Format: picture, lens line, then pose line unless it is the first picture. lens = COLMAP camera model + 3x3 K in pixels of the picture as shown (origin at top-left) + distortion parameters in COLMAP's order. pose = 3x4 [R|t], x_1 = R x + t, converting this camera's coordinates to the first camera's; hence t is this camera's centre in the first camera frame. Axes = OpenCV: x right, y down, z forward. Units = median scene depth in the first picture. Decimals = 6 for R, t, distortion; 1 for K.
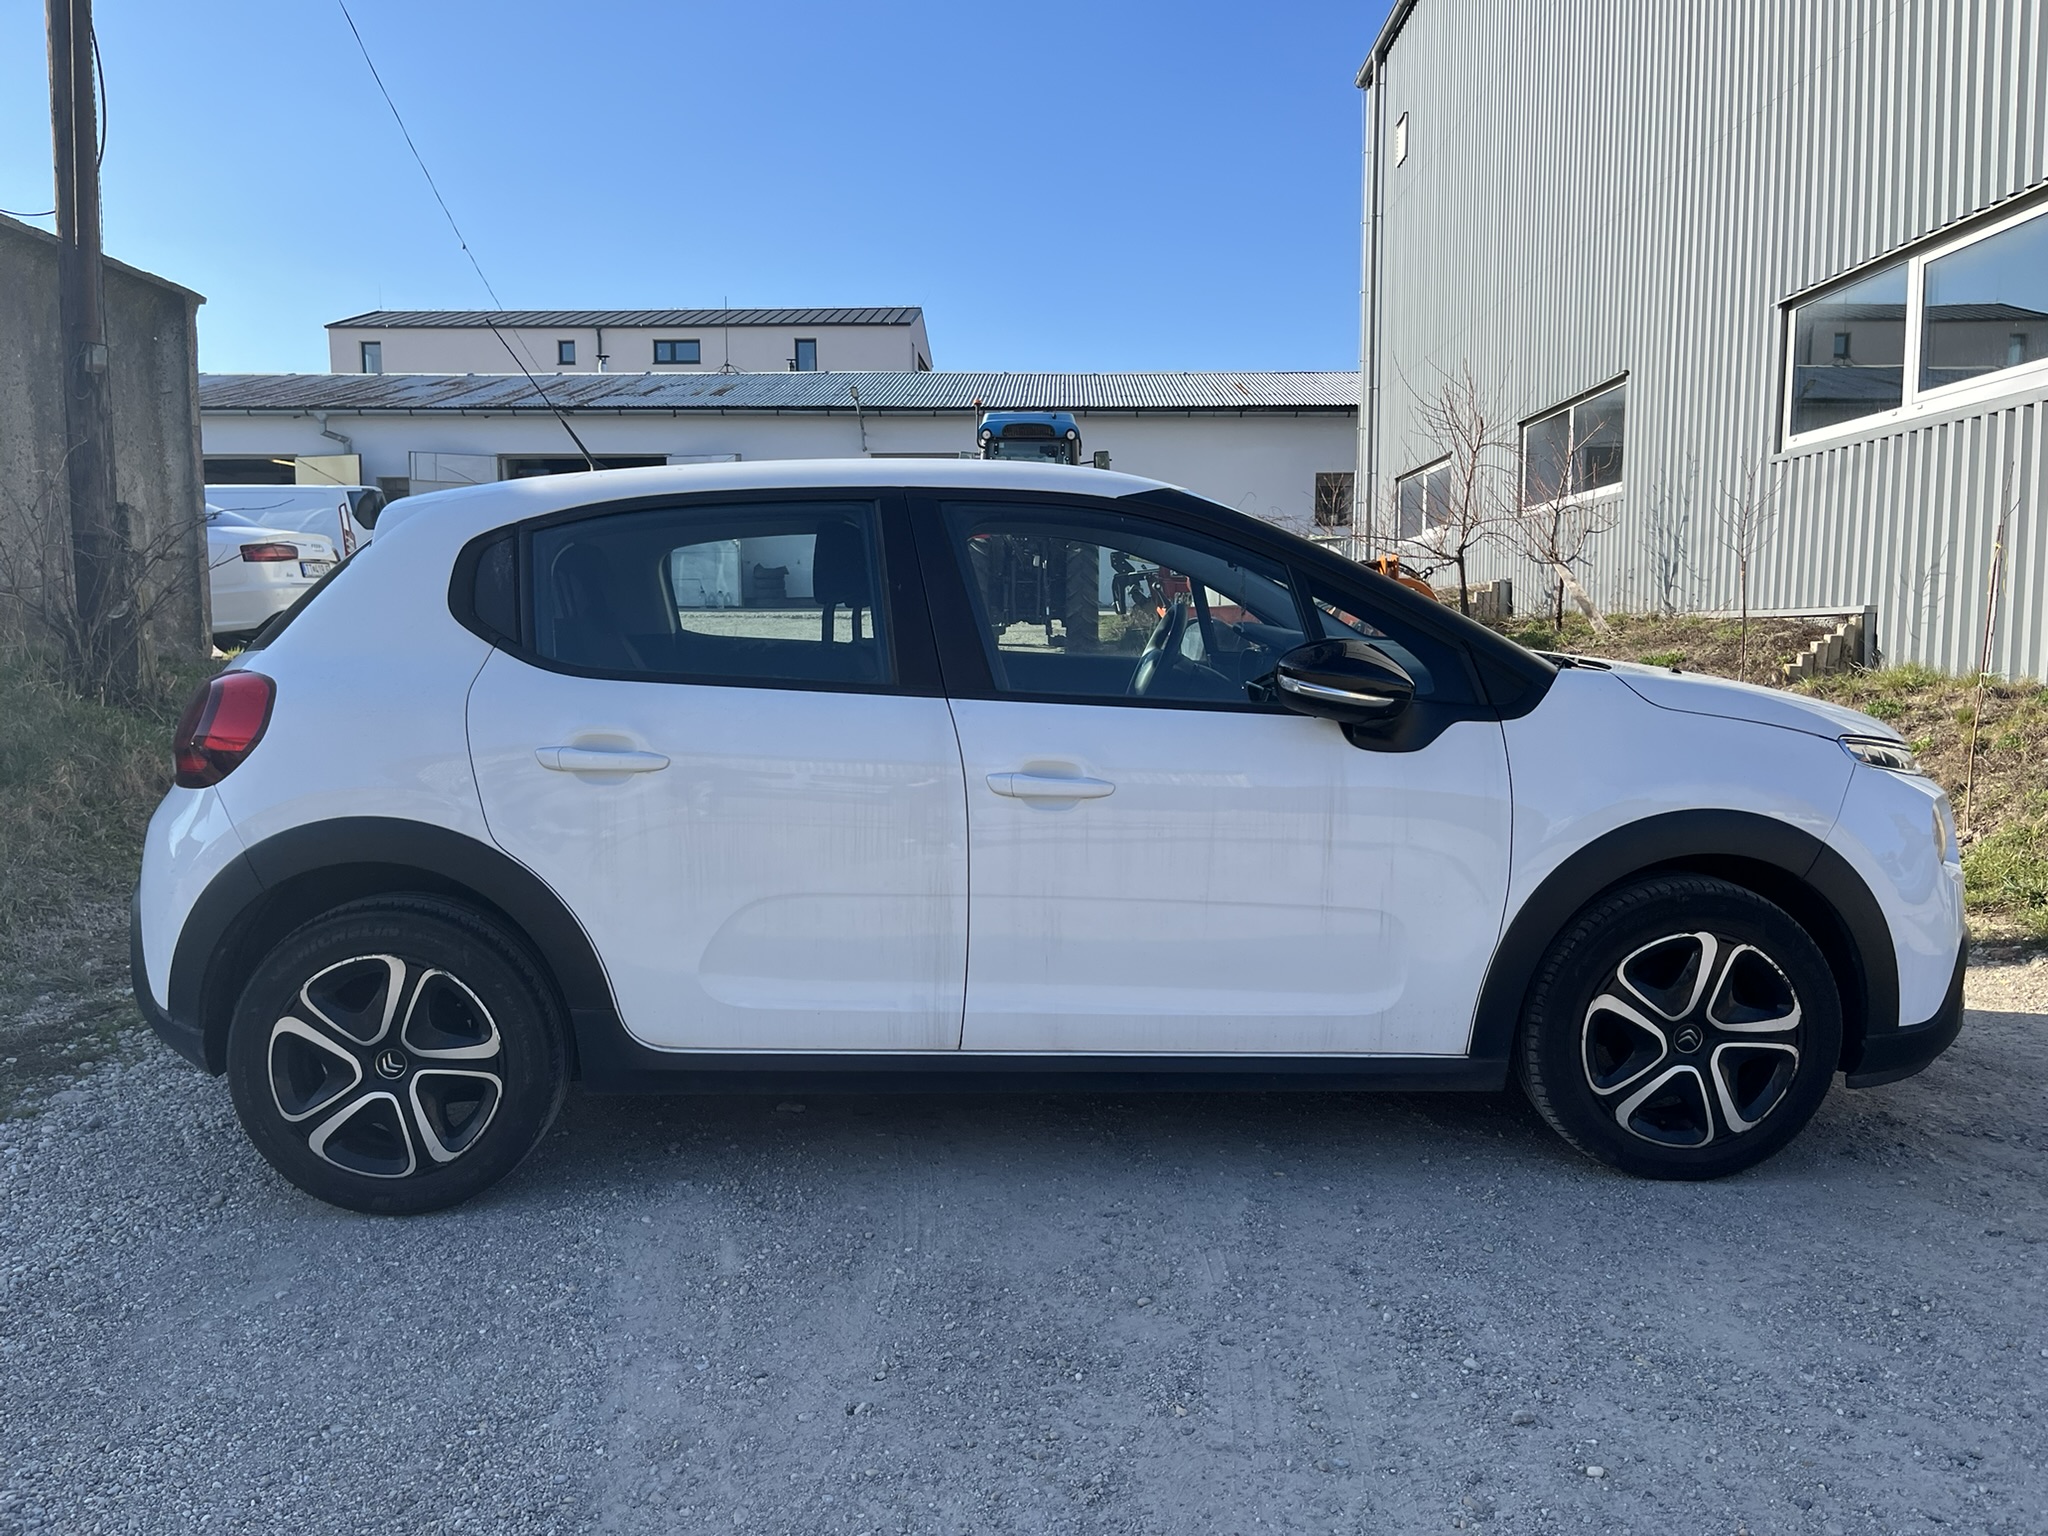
lens RADIAL K [[1588.6, 0, 1025.5], [0, 1588.6, 785.3], [0, 0, 1]] dist [0.059754, -0.091609]
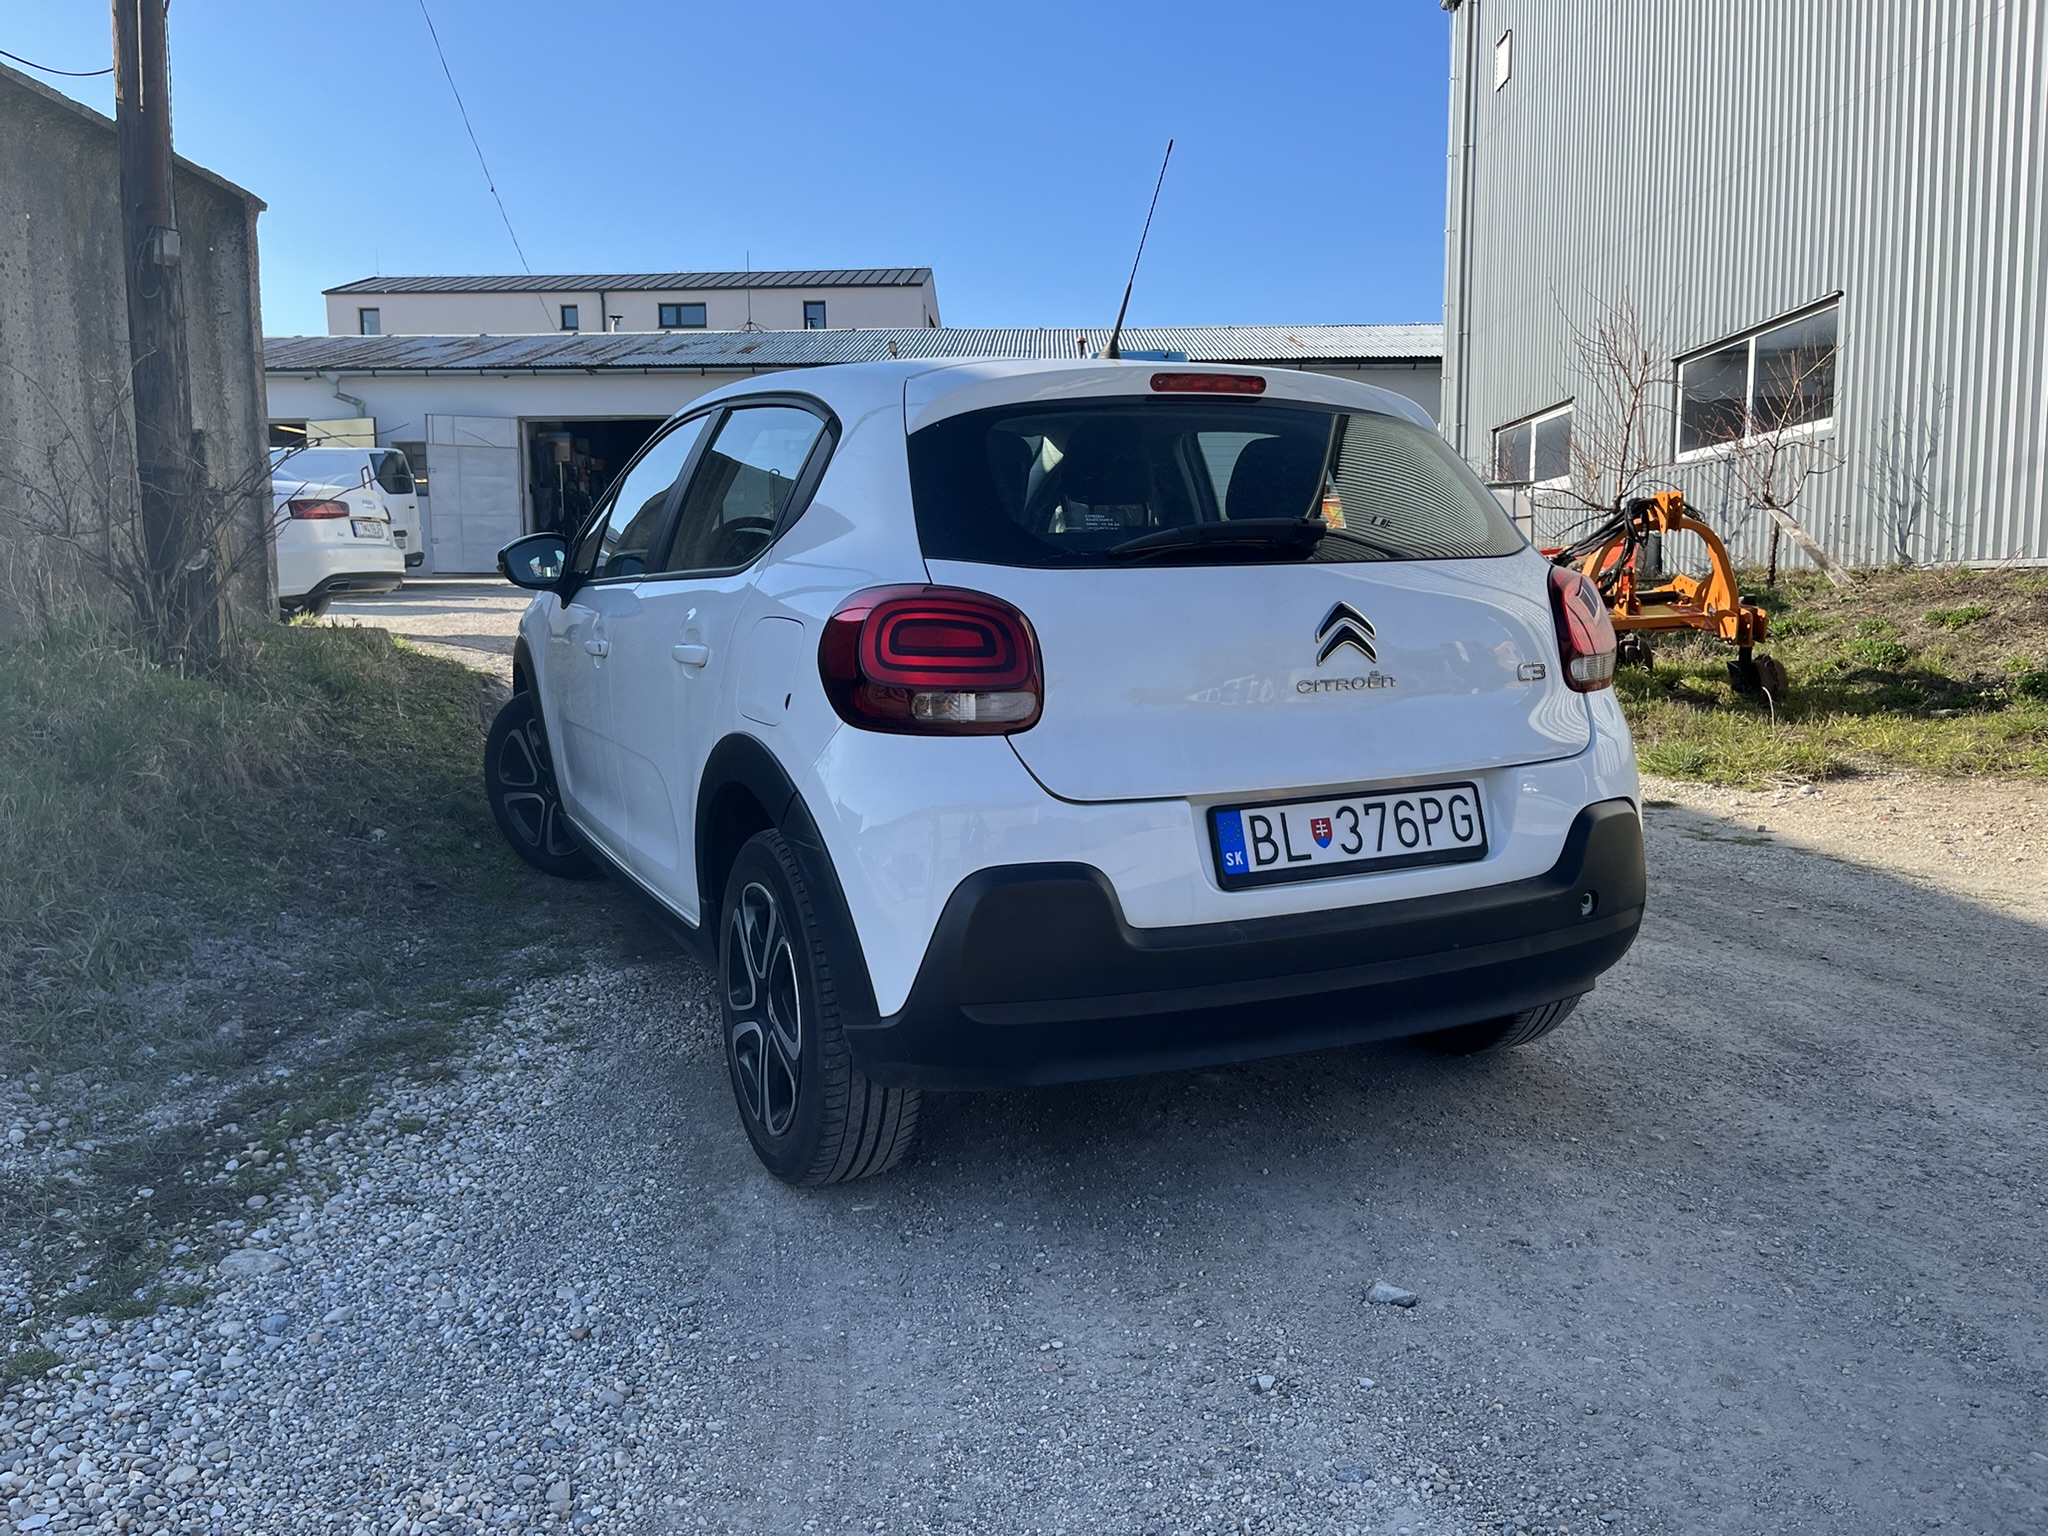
lens RADIAL K [[1588.6, 0, 991.8], [0, 1588.6, 786.0], [0, 0, 1]] dist [0.059754, -0.091609]
pose [[0.999920, -0.005107, -0.011562, -0.090218], [0.005308, 0.999834, 0.017401, -0.003798], [0.011472, -0.017461, 0.999782, 0.110830]]
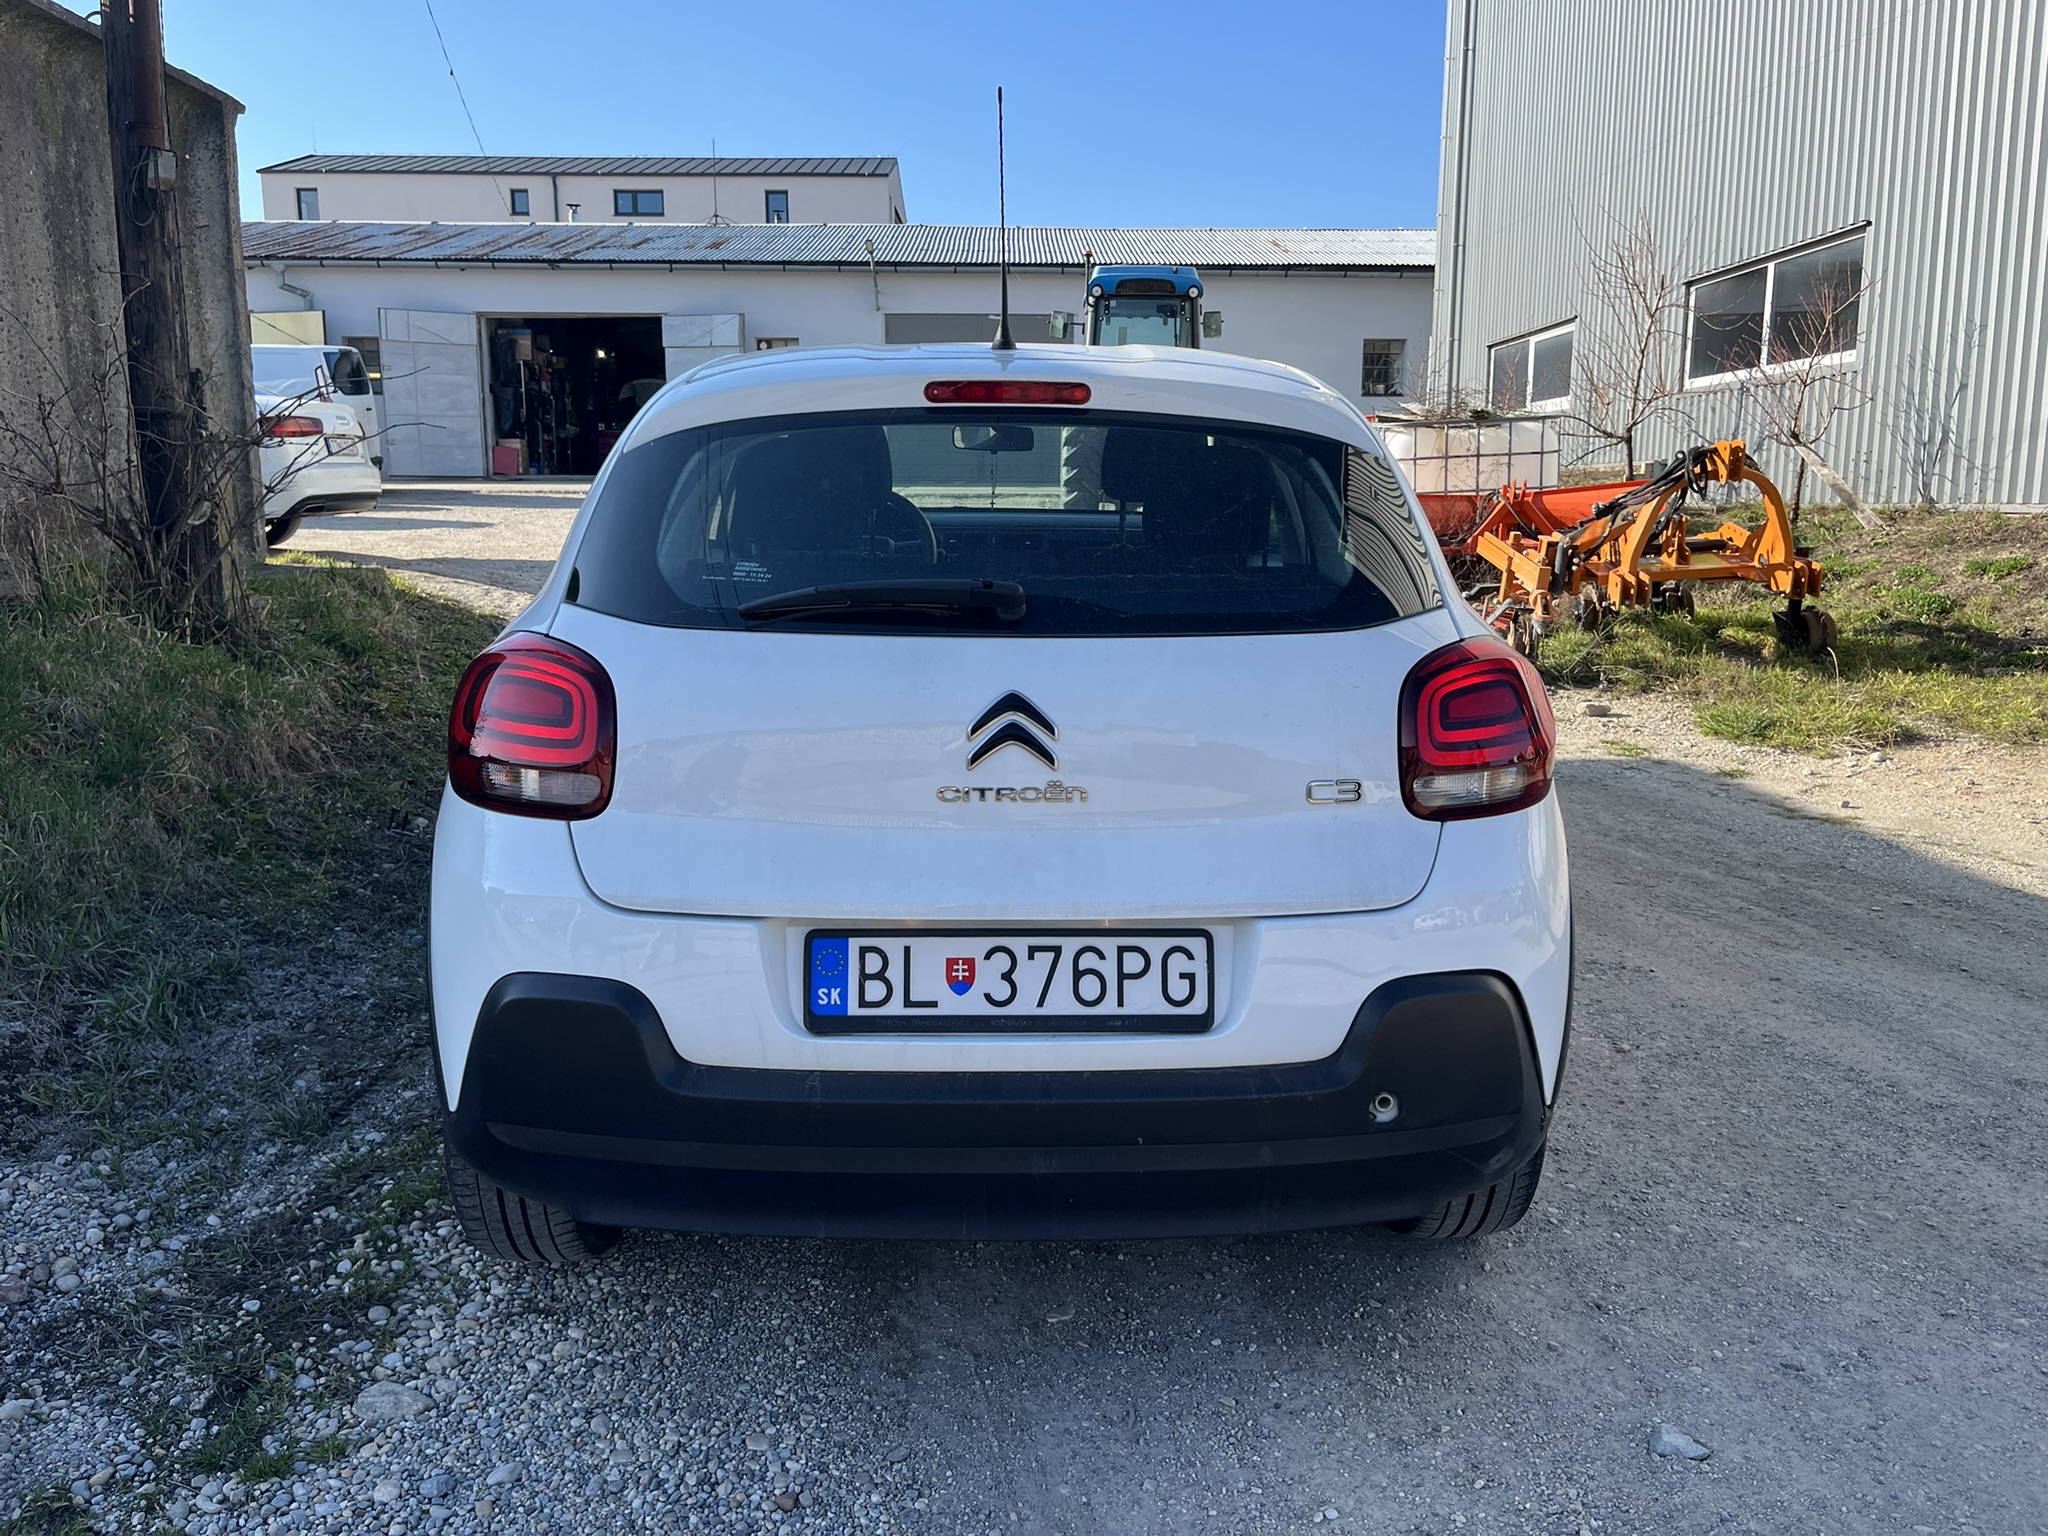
lens RADIAL K [[1588.6, 0, 1021.6], [0, 1588.6, 776.9], [0, 0, 1]] dist [0.059754, -0.091609]
pose [[0.999379, -0.002978, 0.035110, -0.123008], [0.000332, 0.997173, 0.075137, -0.025256], [-0.035234, -0.075078, 0.996555, 0.135287]]
